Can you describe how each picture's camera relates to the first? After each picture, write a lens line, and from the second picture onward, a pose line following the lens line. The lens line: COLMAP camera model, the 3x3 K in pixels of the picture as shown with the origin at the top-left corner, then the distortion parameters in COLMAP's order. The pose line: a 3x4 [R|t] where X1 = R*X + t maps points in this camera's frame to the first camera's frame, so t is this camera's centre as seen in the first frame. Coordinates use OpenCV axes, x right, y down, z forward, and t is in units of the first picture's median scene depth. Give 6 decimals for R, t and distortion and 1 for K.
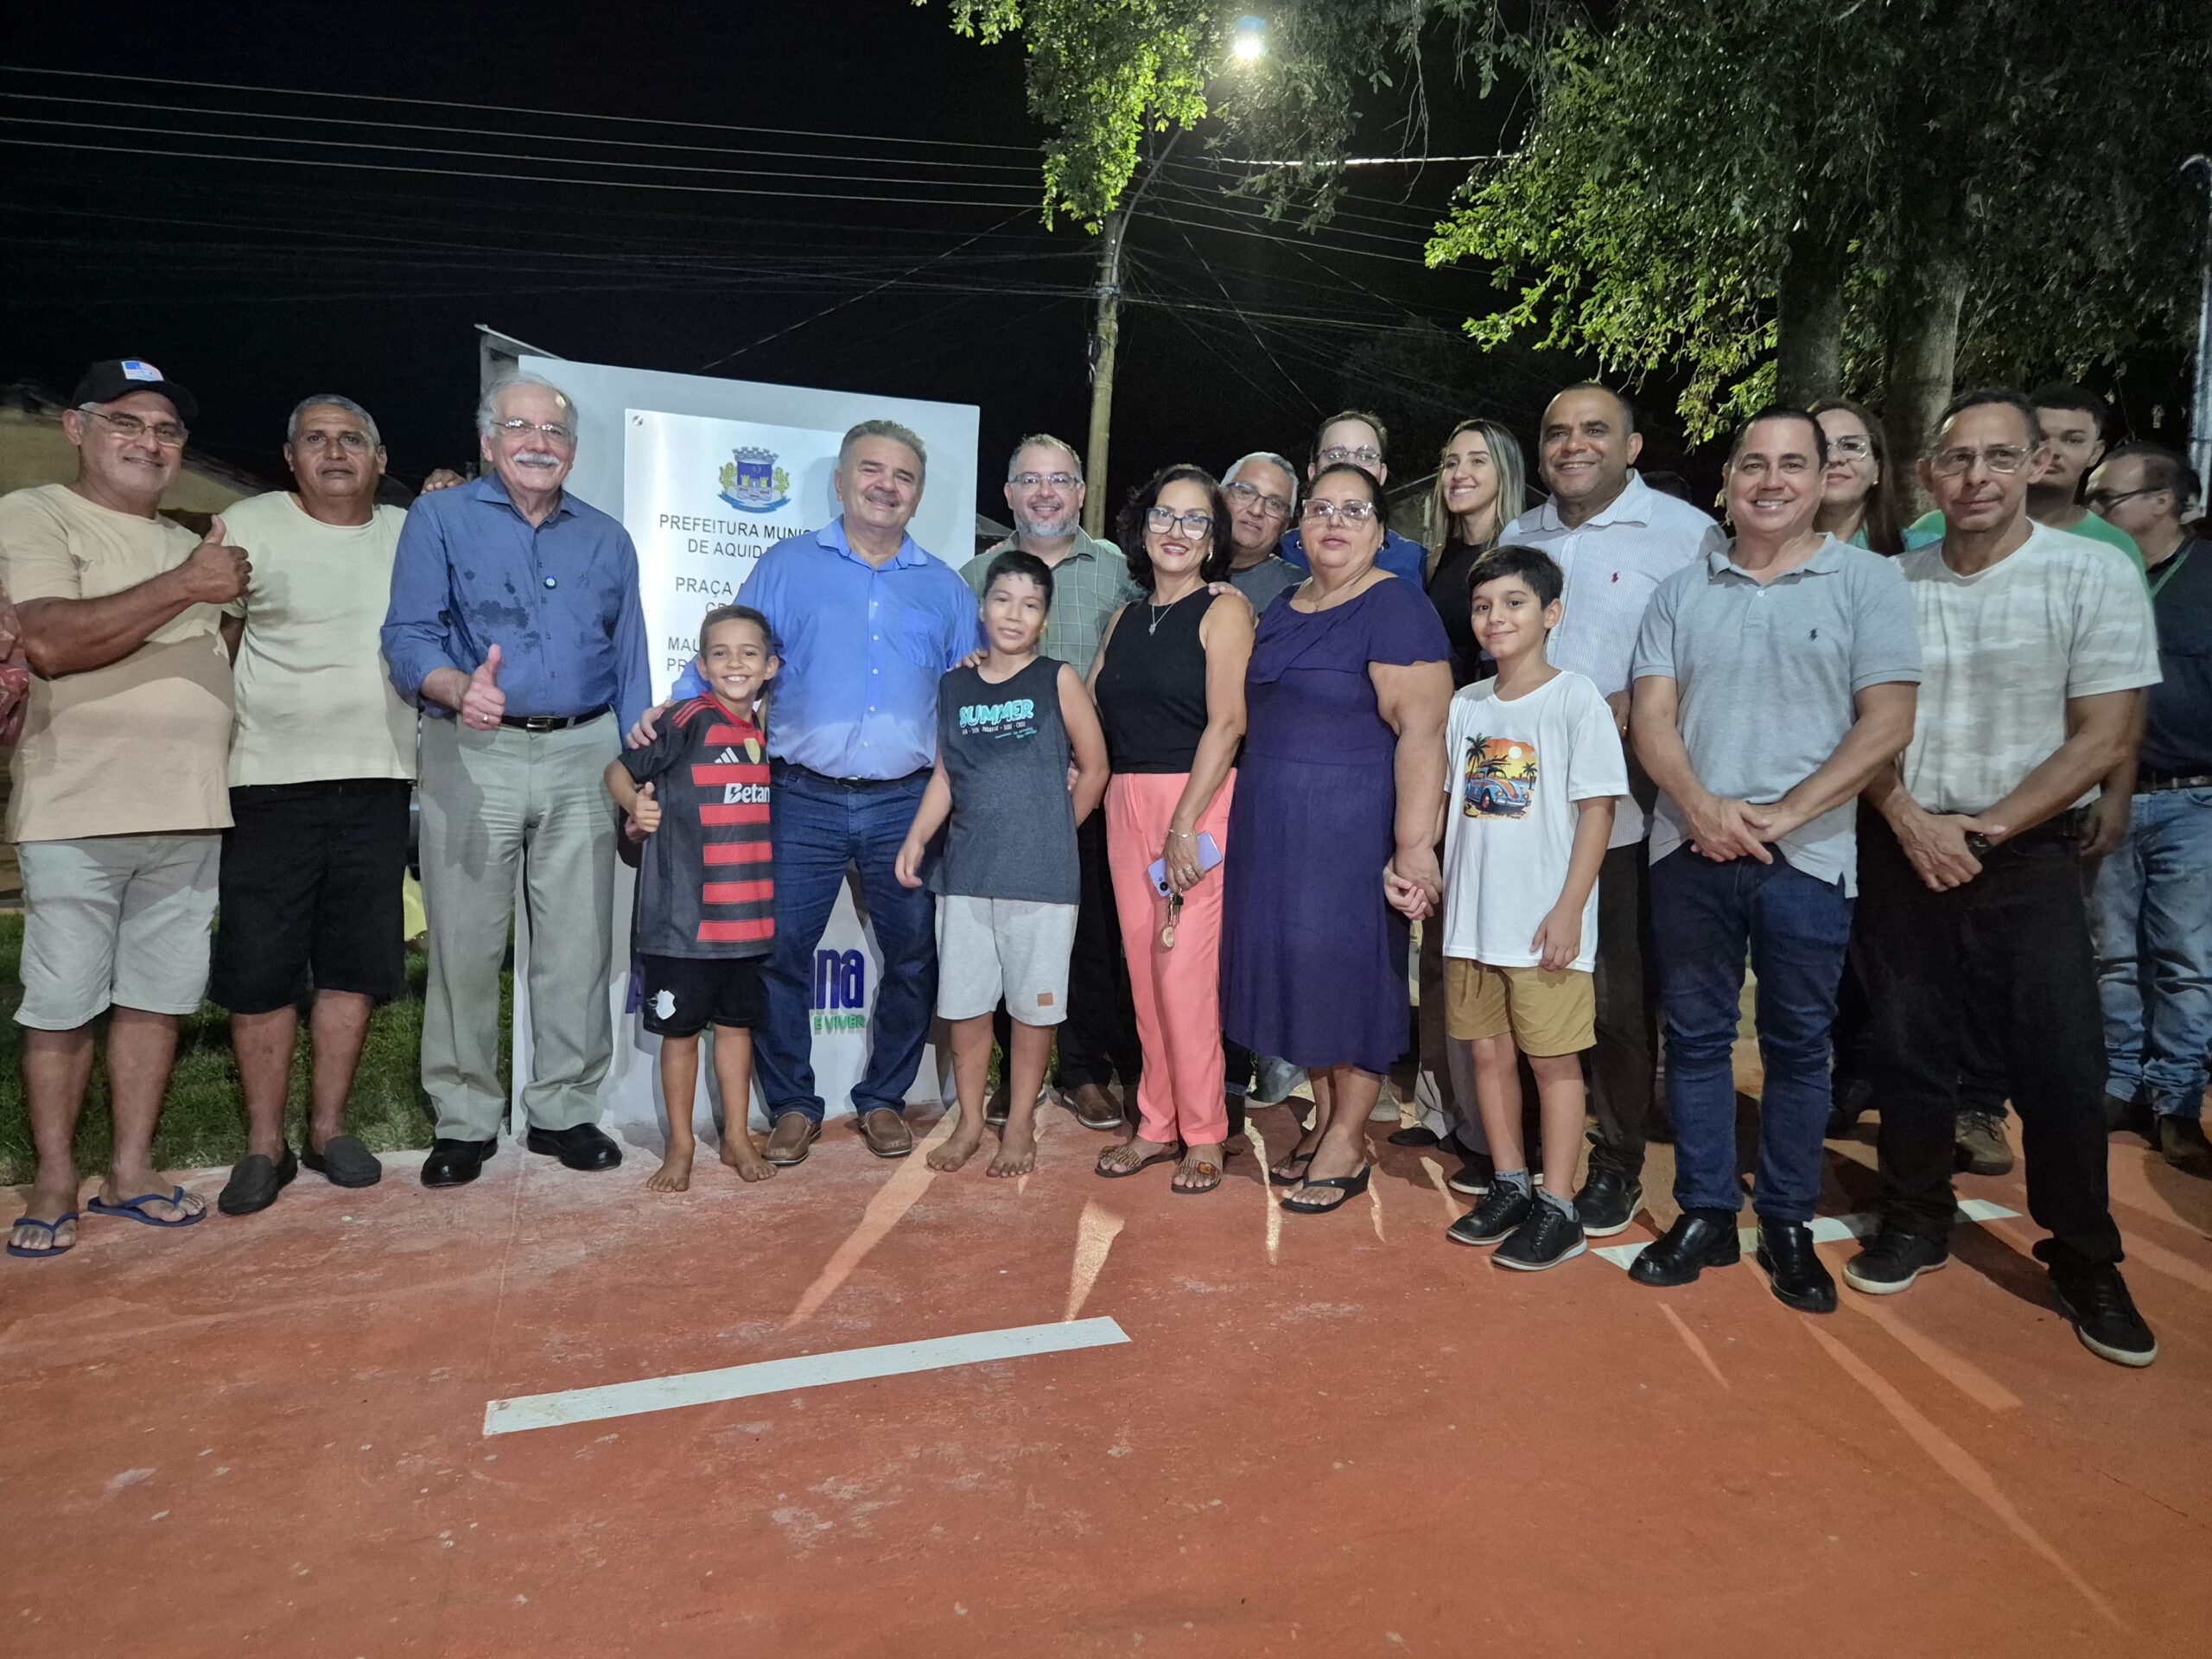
lens RADIAL K [[1504.6, 0, 1106.0], [0, 1504.6, 829.5], [0, 0, 1]] dist [0.062331, -0.052708]
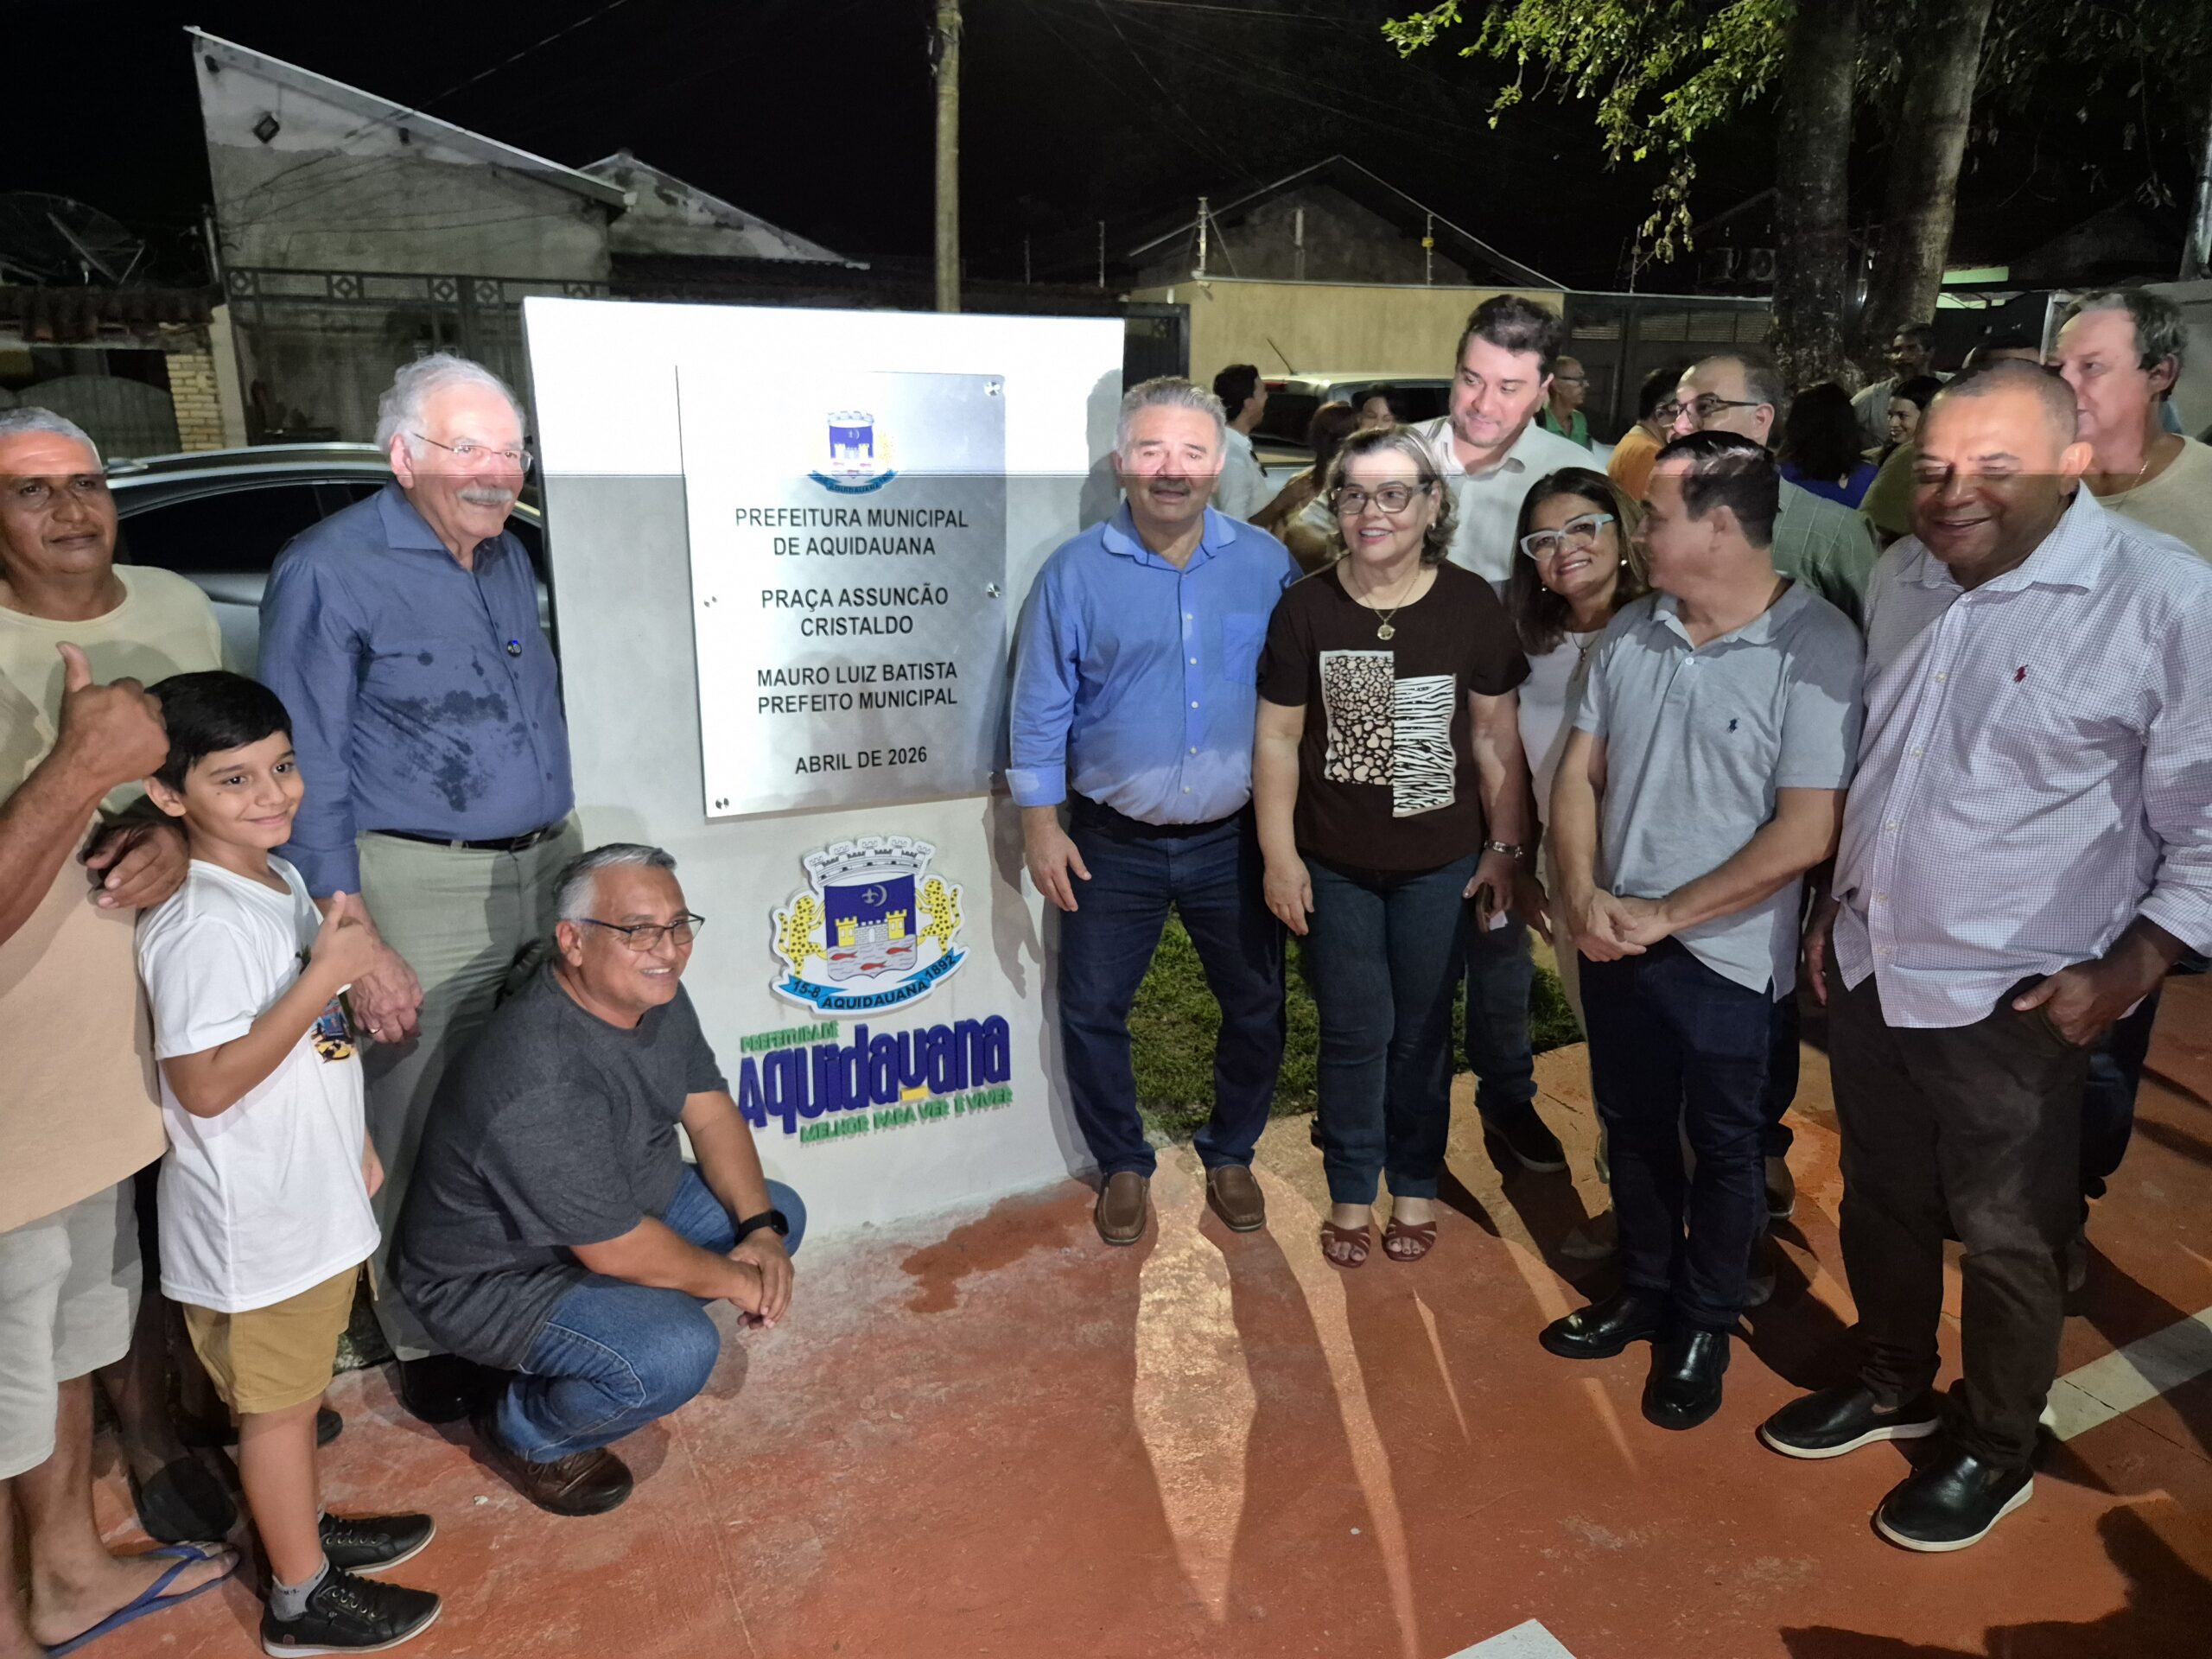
lens RADIAL K [[1526.3, 0, 1106.1], [0, 1526.3, 863.6], [0, 0, 1]] dist [0.061546, -0.055753]
pose [[0.992696, -0.068282, 0.099458, -0.198871], [0.047713, 0.979406, 0.196180, -0.174884], [-0.110805, -0.190001, 0.975511, 0.211033]]
